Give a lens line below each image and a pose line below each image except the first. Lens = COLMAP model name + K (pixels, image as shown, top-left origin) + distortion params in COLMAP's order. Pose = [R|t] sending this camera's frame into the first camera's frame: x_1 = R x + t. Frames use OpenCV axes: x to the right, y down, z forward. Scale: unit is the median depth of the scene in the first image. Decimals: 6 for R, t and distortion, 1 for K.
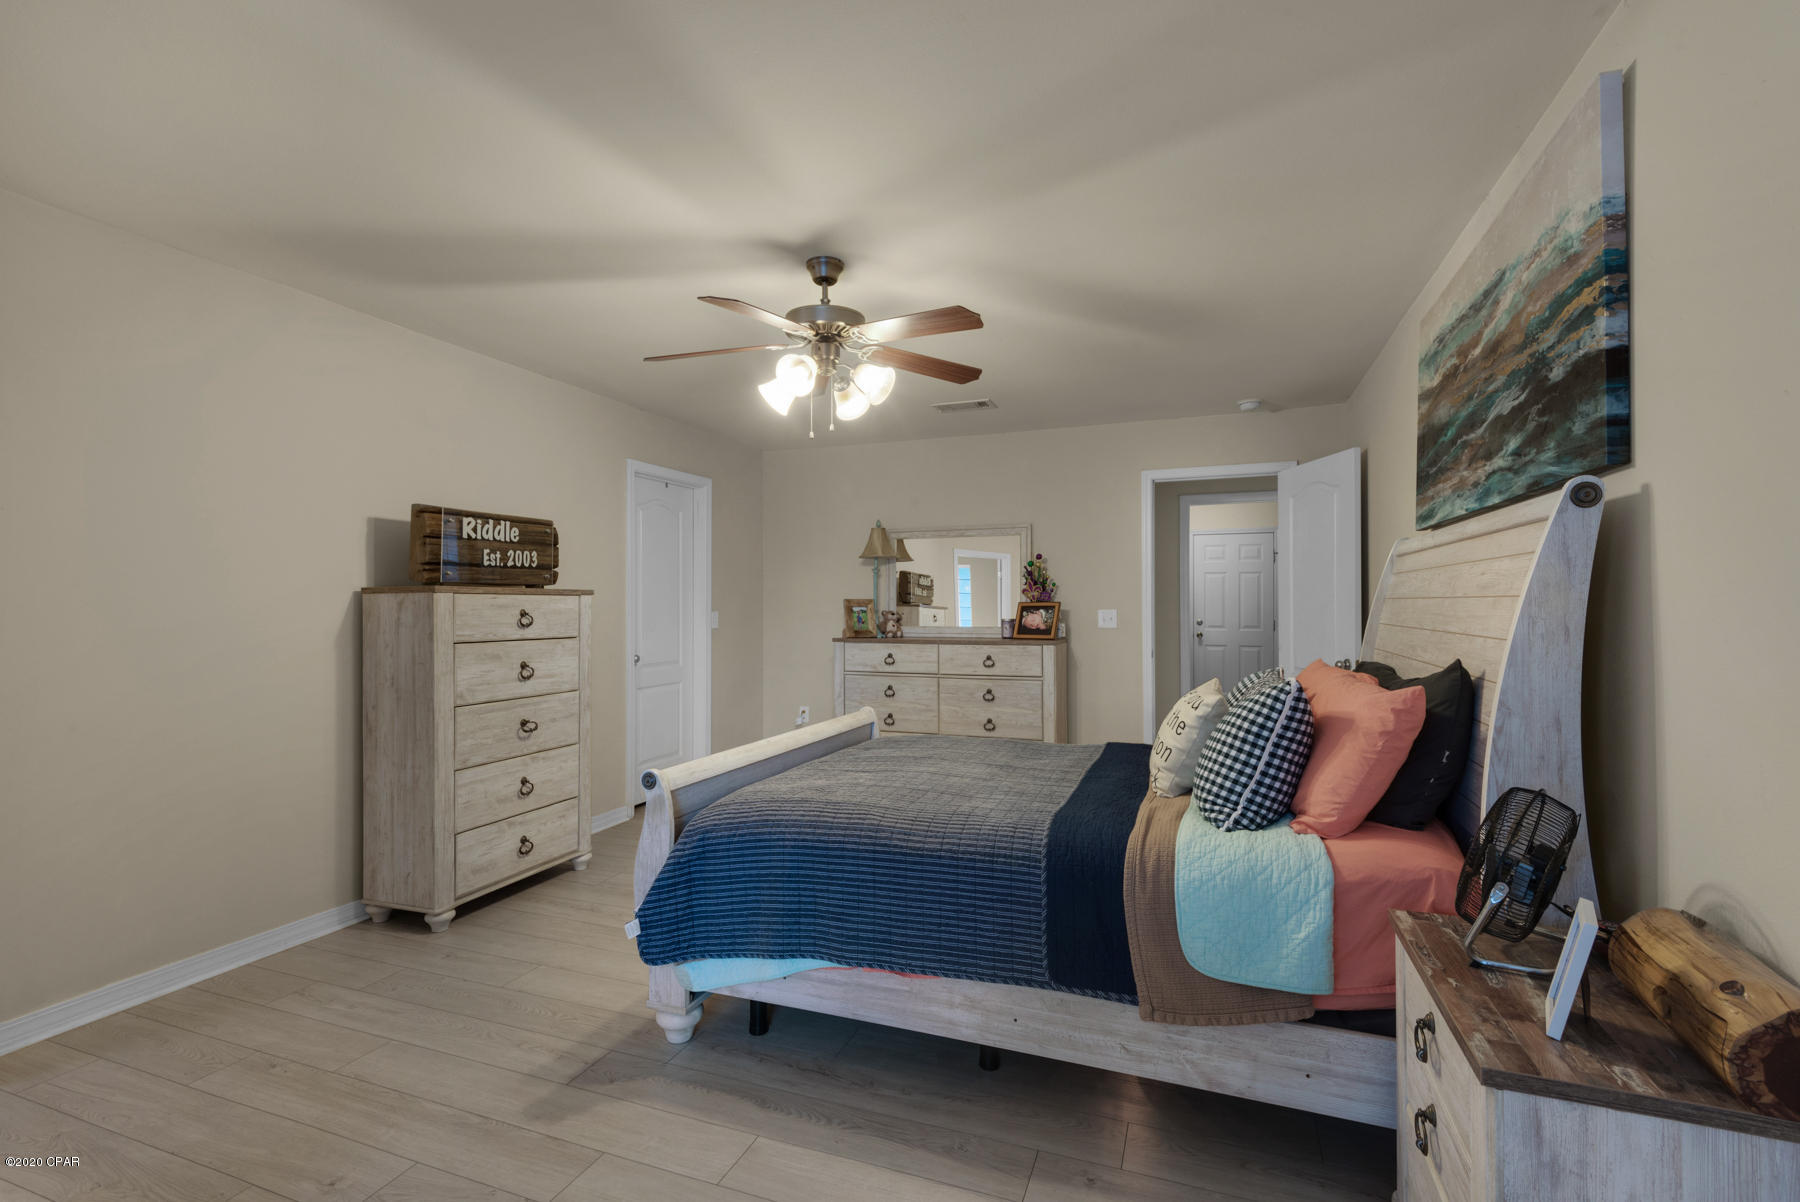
lens RADIAL K [[814.3, 0, 904.1], [0, 814.3, 596.1], [0, 0, 1]] dist [0.040934, -0.000307]
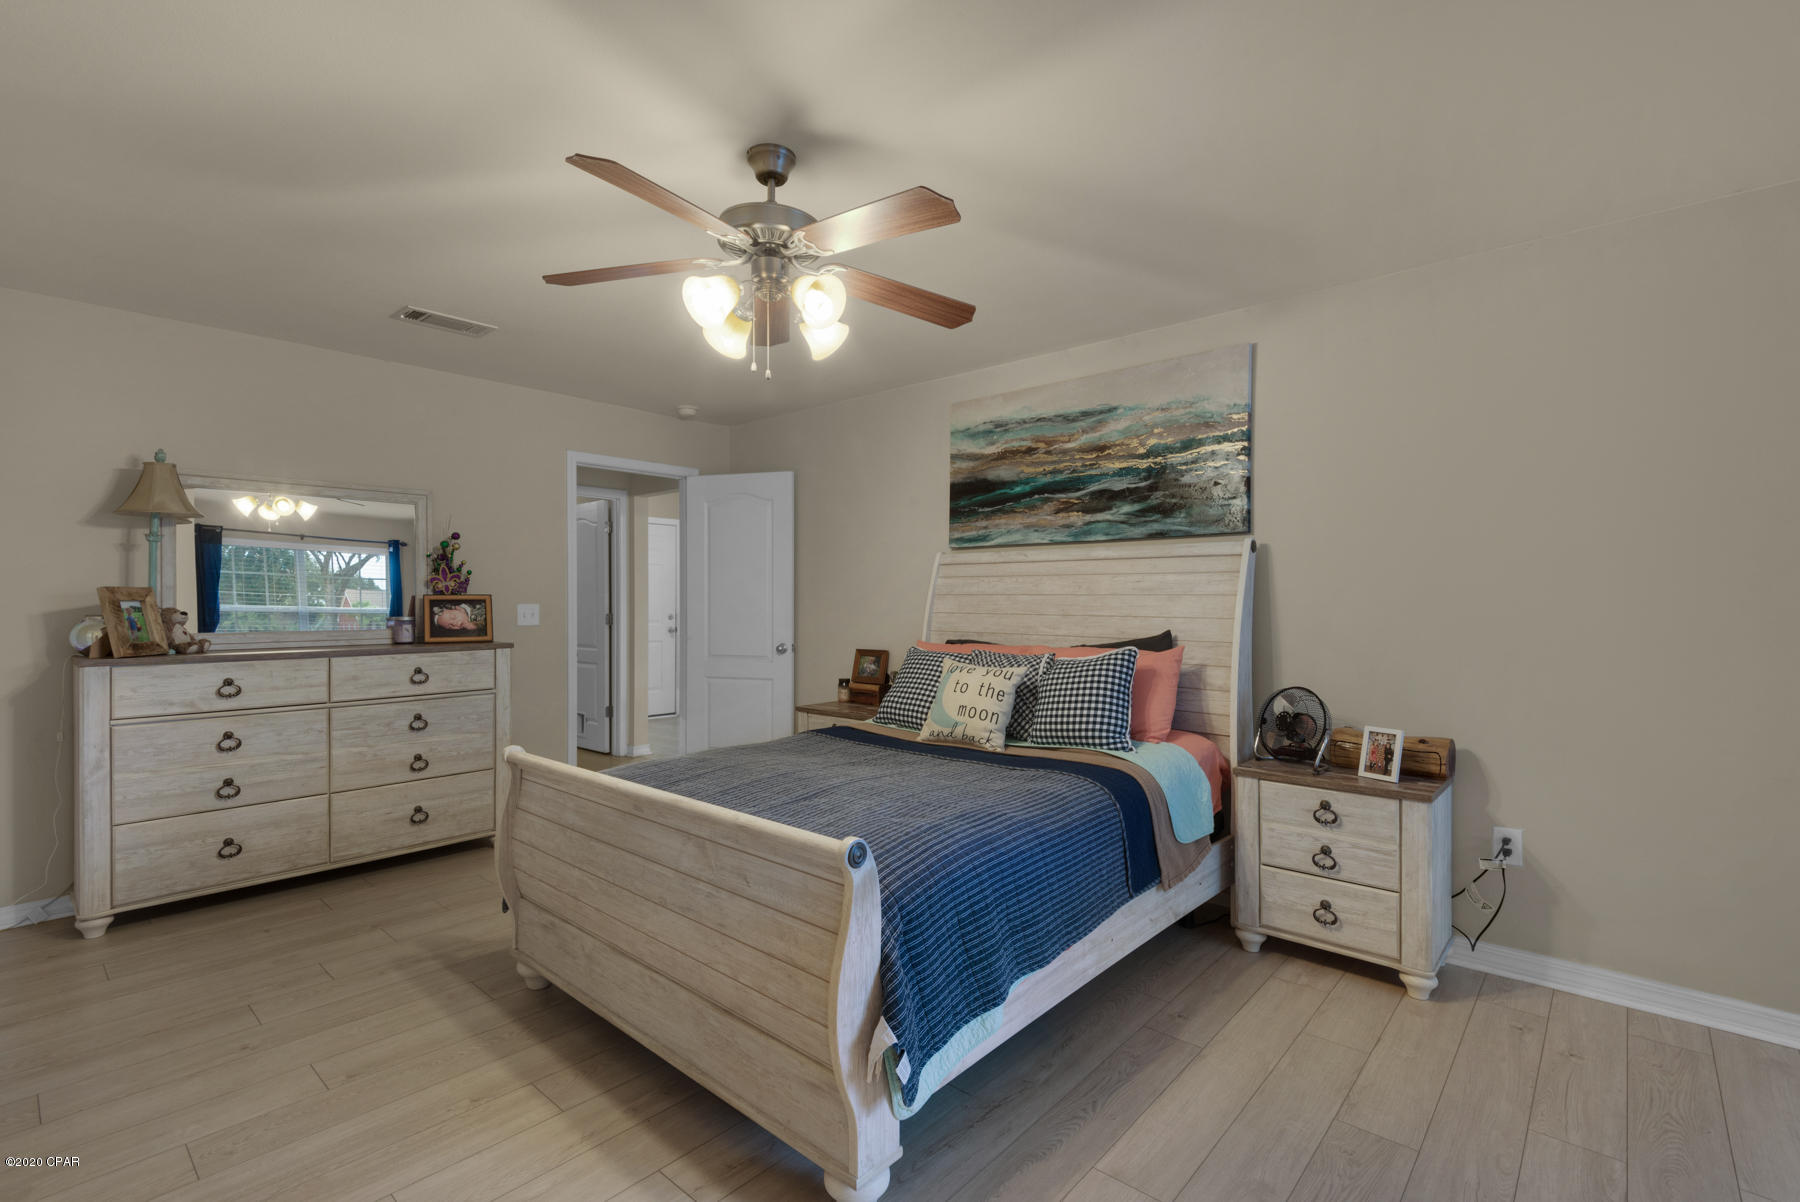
lens RADIAL K [[822.5, 0, 886.8], [0, 822.5, 600.0], [0, 0, 1]] dist [0.004663, -0.000680]
pose [[0.349061, 0.001306, 0.937099, -0.597210], [-0.012308, 0.999919, 0.003191, 0.006756], [-0.937019, -0.012648, 0.349049, 0.478470]]
